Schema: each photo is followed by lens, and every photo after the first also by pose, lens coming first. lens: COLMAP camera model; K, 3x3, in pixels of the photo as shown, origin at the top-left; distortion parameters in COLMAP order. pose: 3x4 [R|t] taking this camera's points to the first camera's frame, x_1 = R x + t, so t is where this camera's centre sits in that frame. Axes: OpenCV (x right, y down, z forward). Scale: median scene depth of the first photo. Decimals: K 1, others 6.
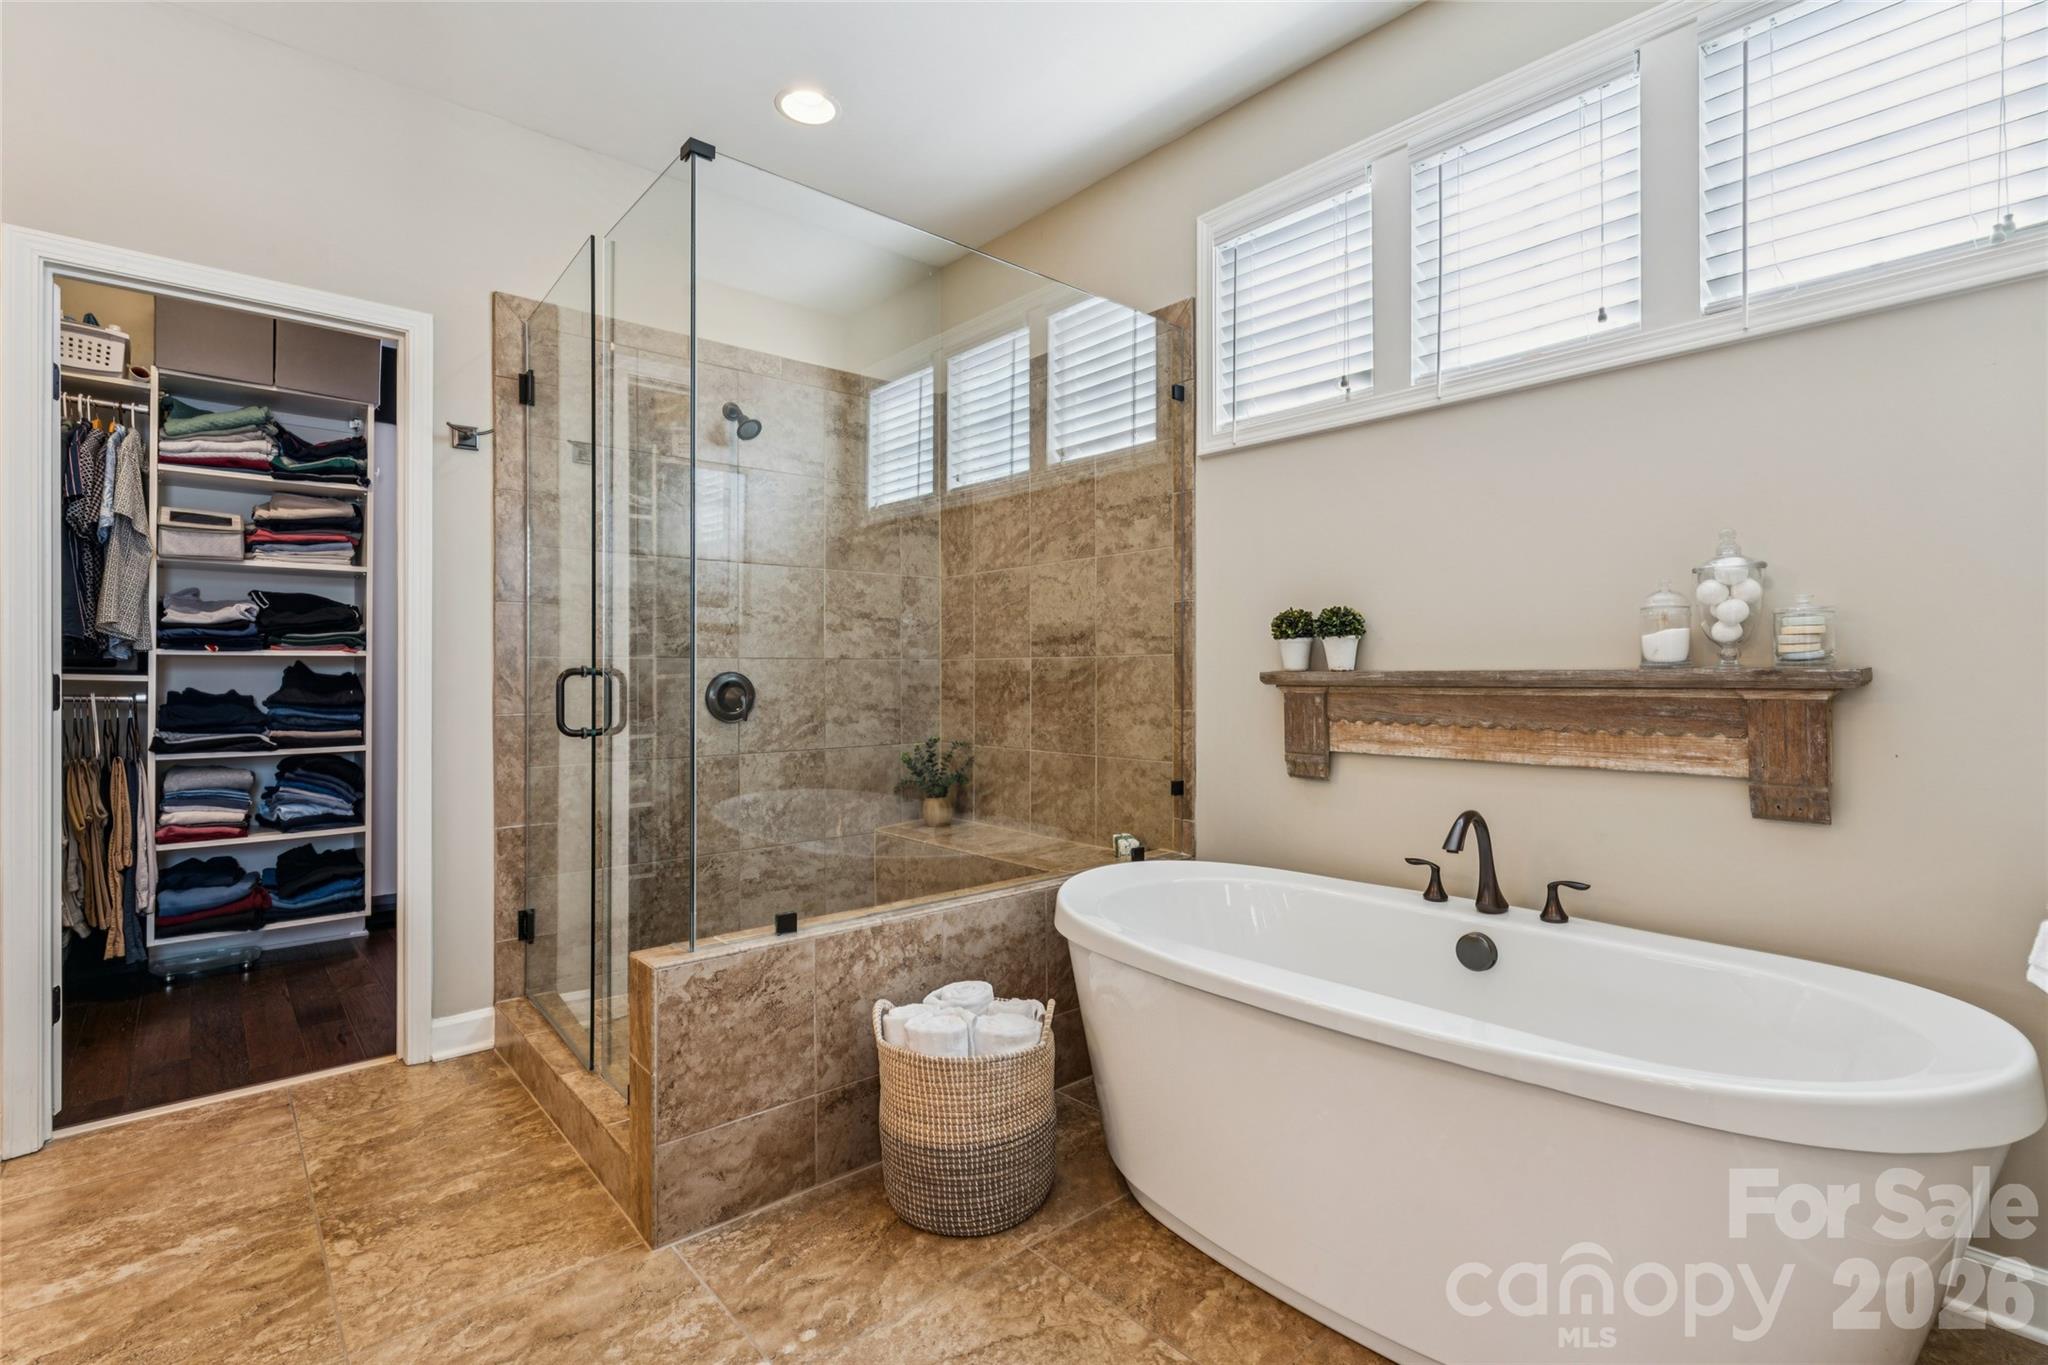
lens RADIAL K [[941.1, 0, 1026.2], [0, 941.1, 670.3], [0, 0, 1]] dist [0.000172, -0.000751]
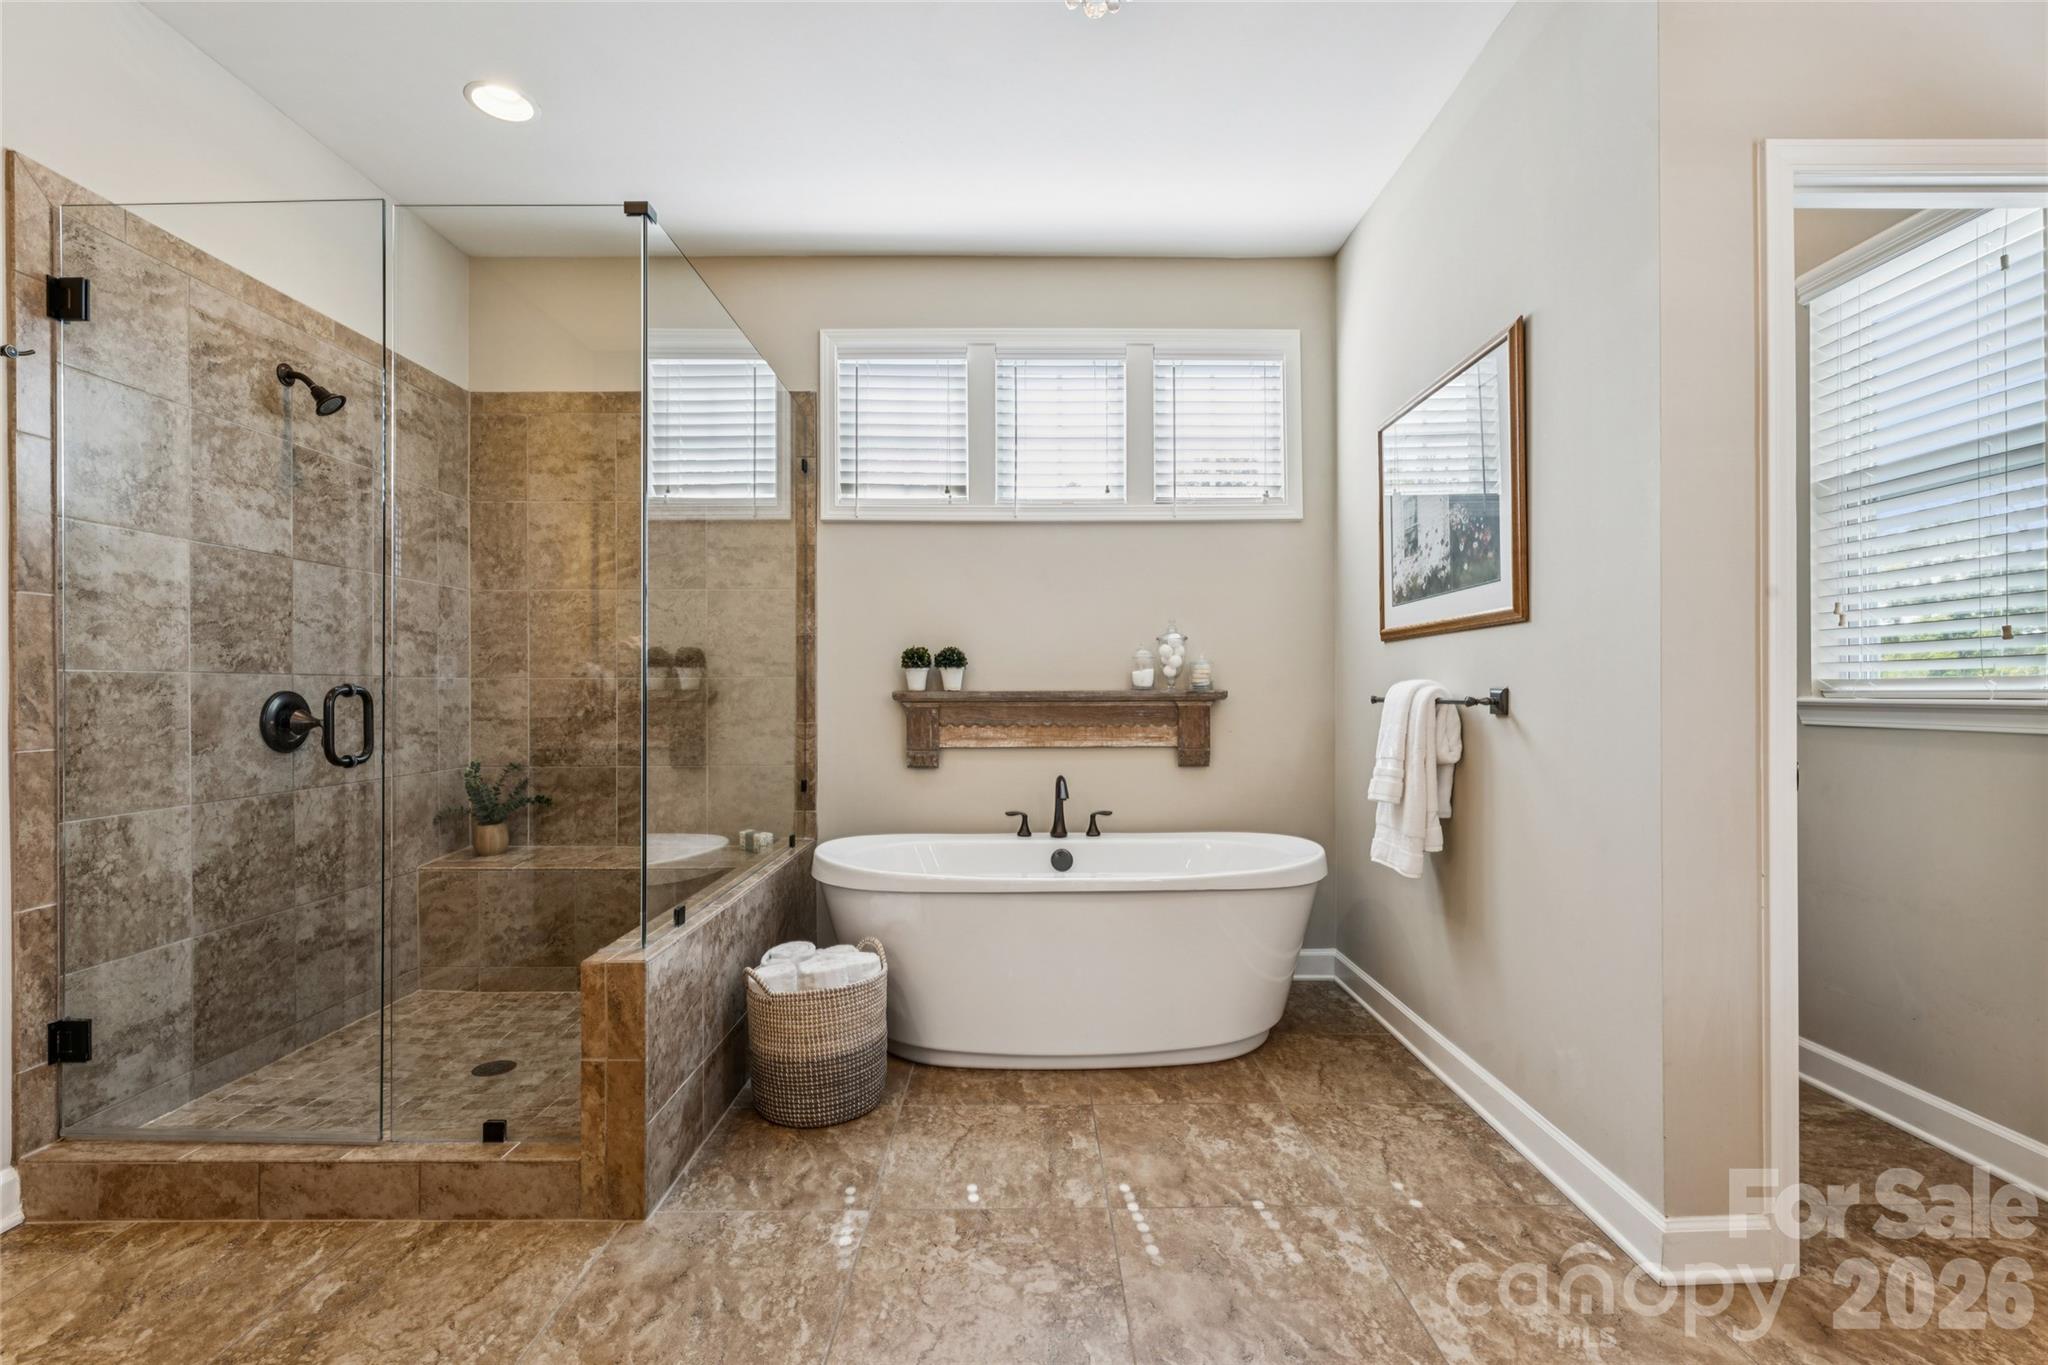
lens RADIAL K [[941.1, 0, 1026.2], [0, 941.1, 690.9], [0, 0, 1]] dist [0.000172, -0.000751]
pose [[0.658864, 0.001596, 0.752261, -0.591526], [-0.002482, 0.999997, 0.000052, -0.000086], [-0.752258, -0.001901, 0.658866, -0.033784]]
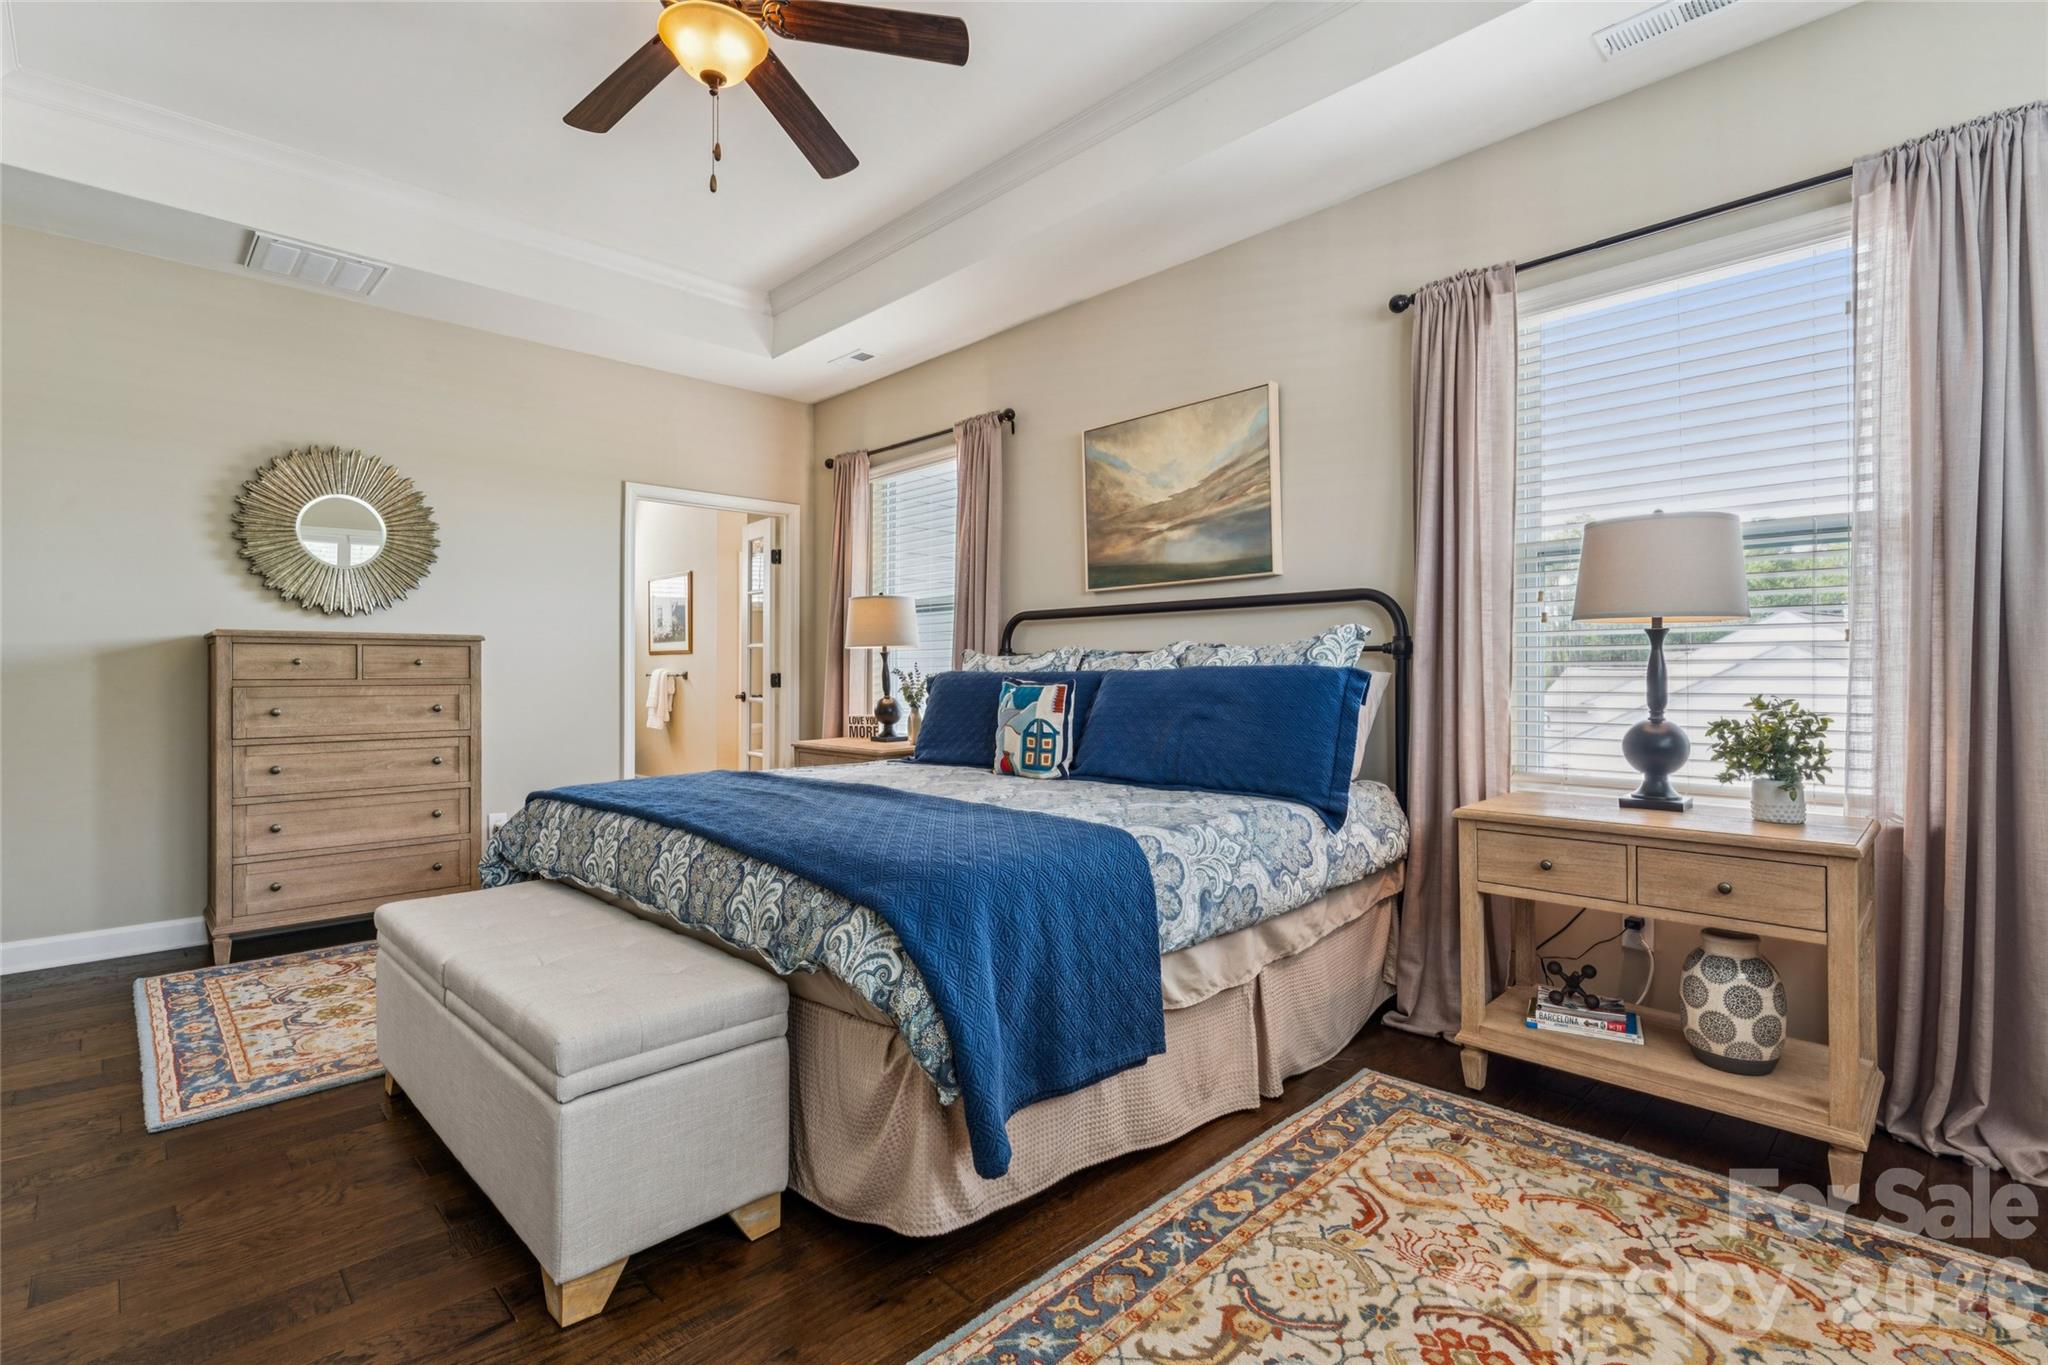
lens RADIAL K [[941.1, 0, 1035.5], [0, 941.1, 670.3], [0, 0, 1]] dist [0.000172, -0.000751]
pose [[-0.056996, 0.003799, 0.998367, -3.337787], [-0.003876, 0.999984, -0.004026, 0.000364], [-0.998367, -0.004099, -0.056981, -0.940794]]
